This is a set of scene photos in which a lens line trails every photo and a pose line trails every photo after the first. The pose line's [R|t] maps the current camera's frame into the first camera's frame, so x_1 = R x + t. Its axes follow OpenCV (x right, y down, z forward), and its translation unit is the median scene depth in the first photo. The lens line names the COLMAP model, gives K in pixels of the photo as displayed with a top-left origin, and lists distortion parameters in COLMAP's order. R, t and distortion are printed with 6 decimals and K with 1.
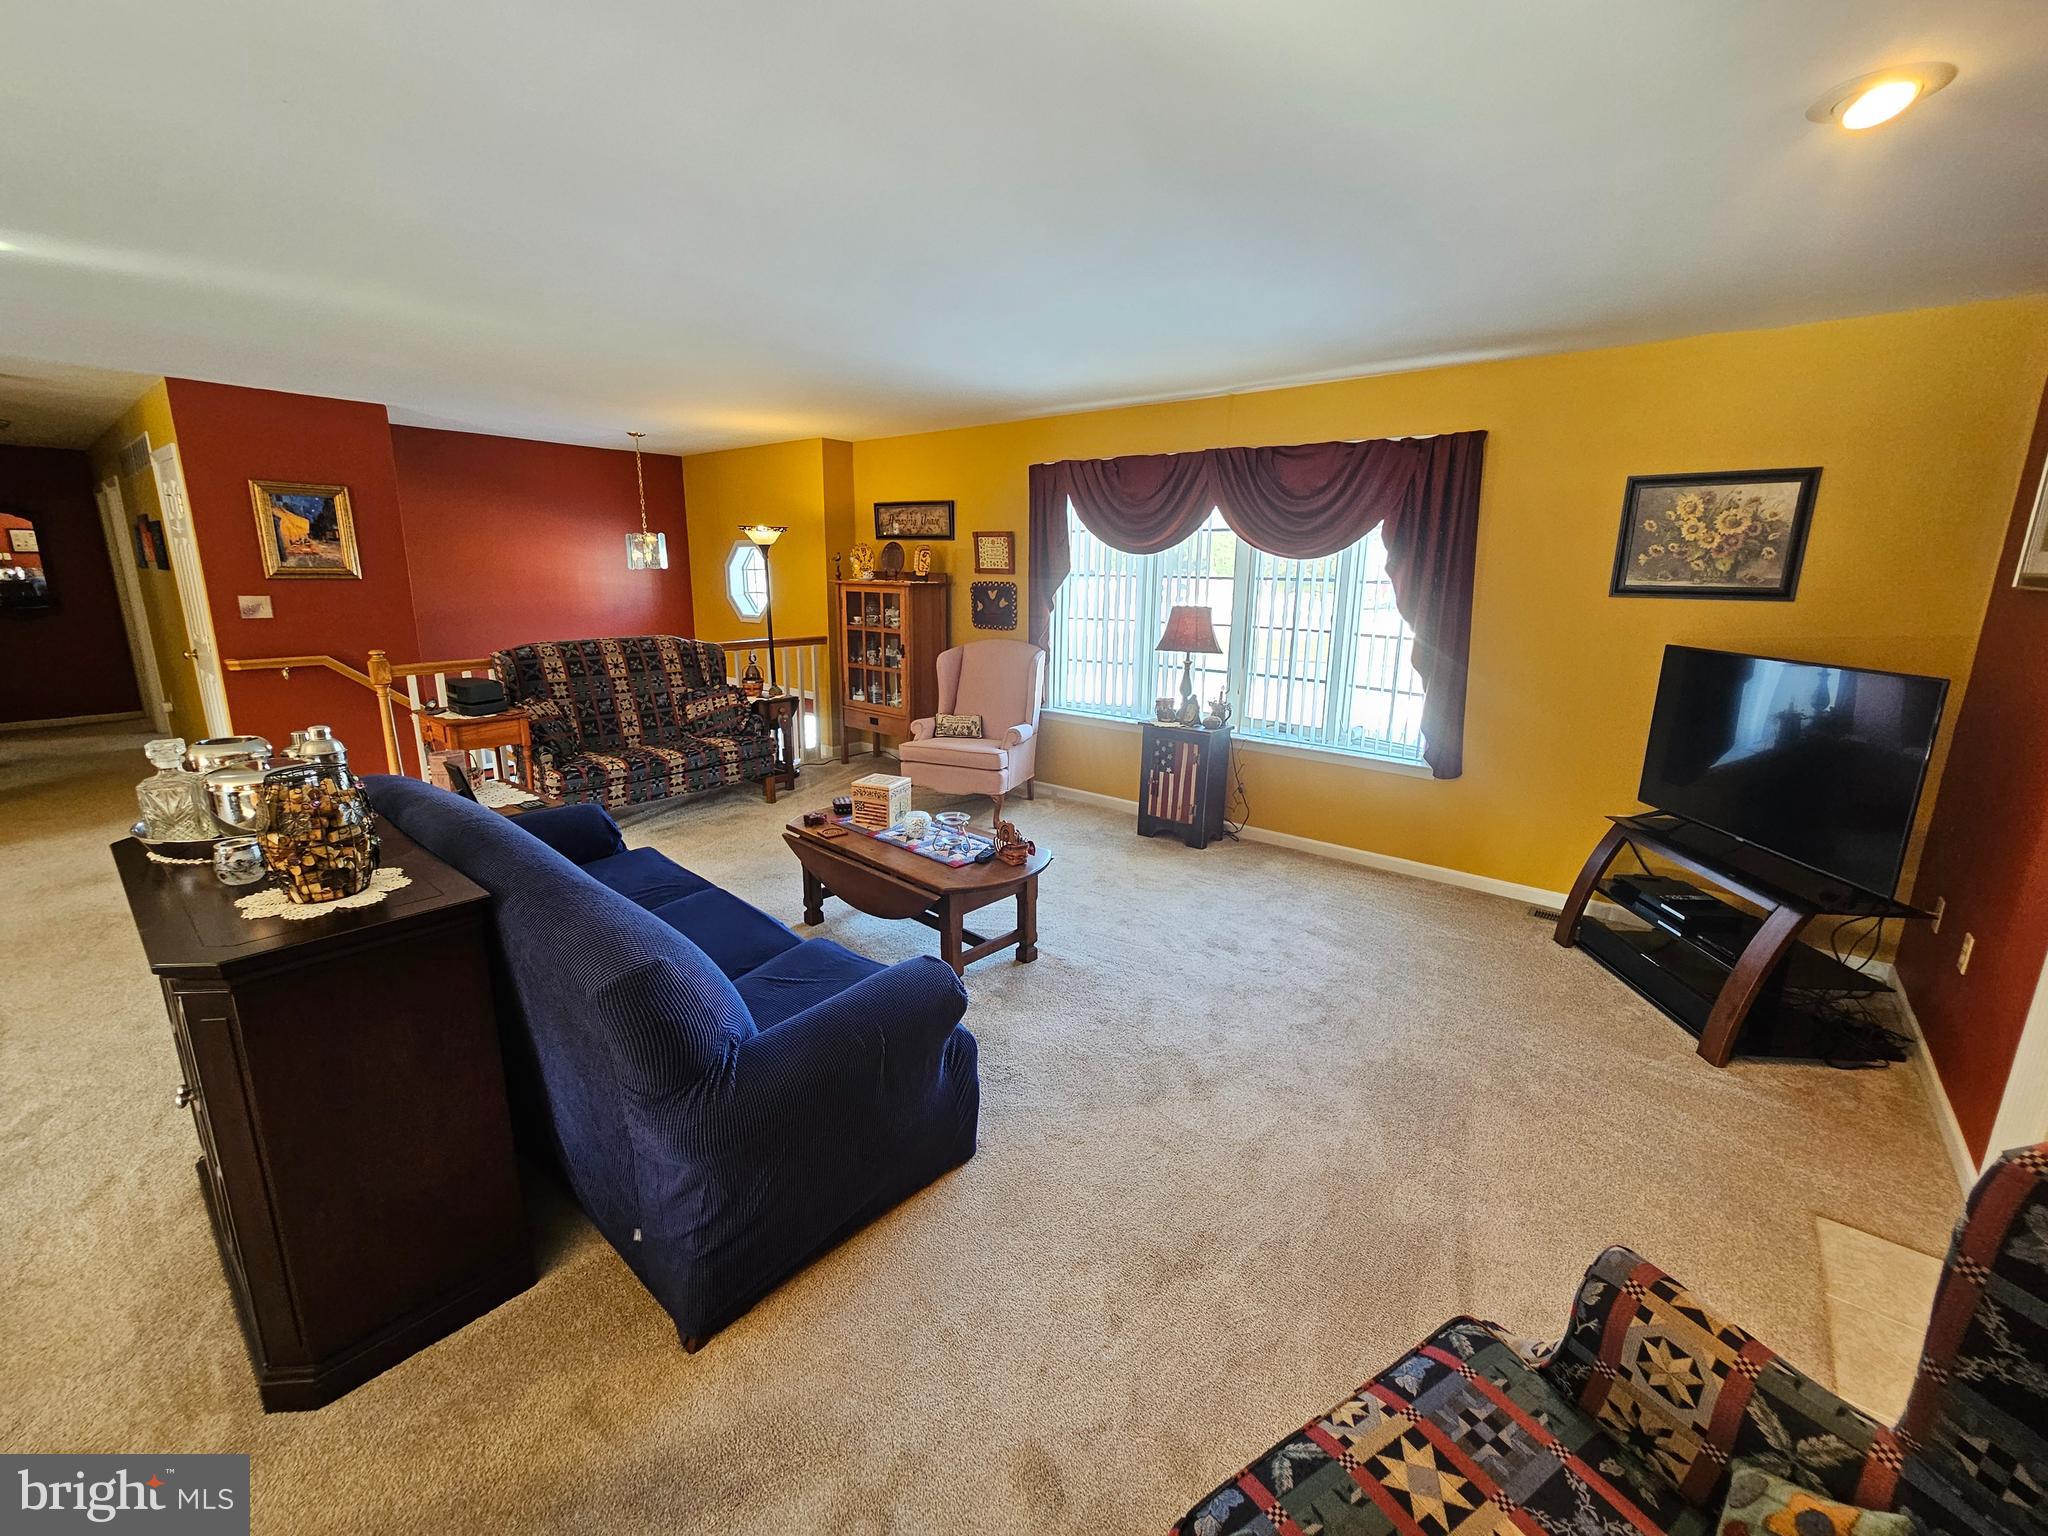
lens RADIAL K [[842.4, 0, 1028.0], [0, 842.4, 765.0], [0, 0, 1]] dist [-0.001563, 0.000425]
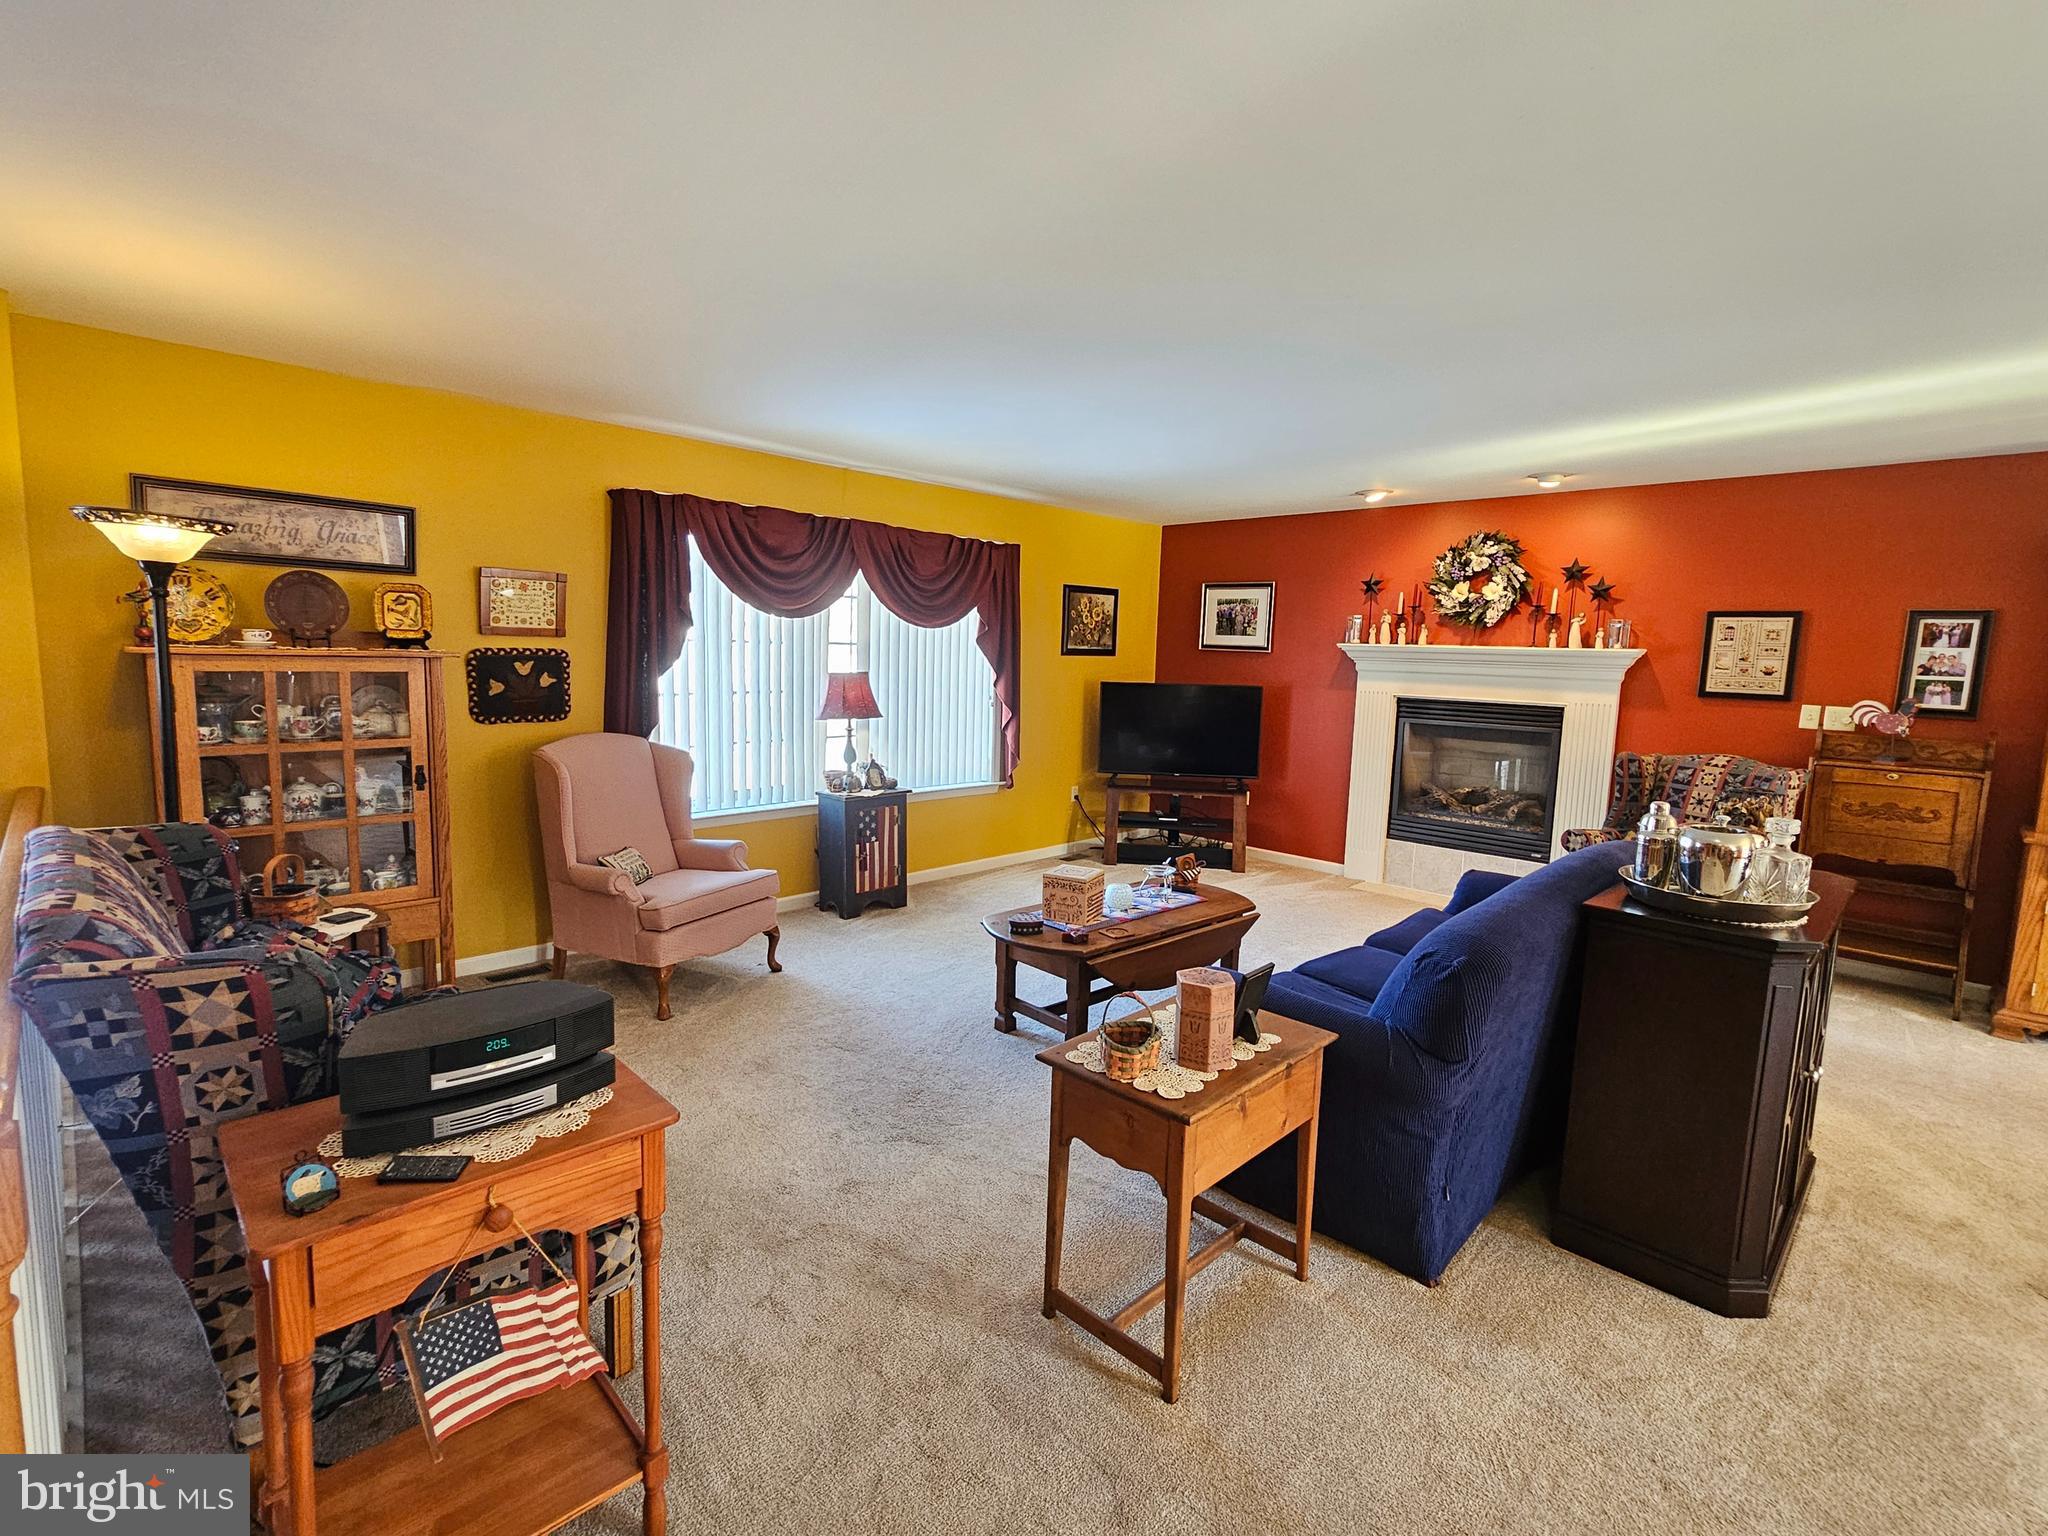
lens RADIAL K [[952.0, 0, 1025.1], [0, 952.0, 763.3], [0, 0, 1]] dist [0.003865, 0.000284]
pose [[0.086984, -0.133915, 0.987168, -0.879351], [0.201773, 0.972754, 0.114180, -0.167008], [-0.975562, 0.189252, 0.111634, 0.681934]]
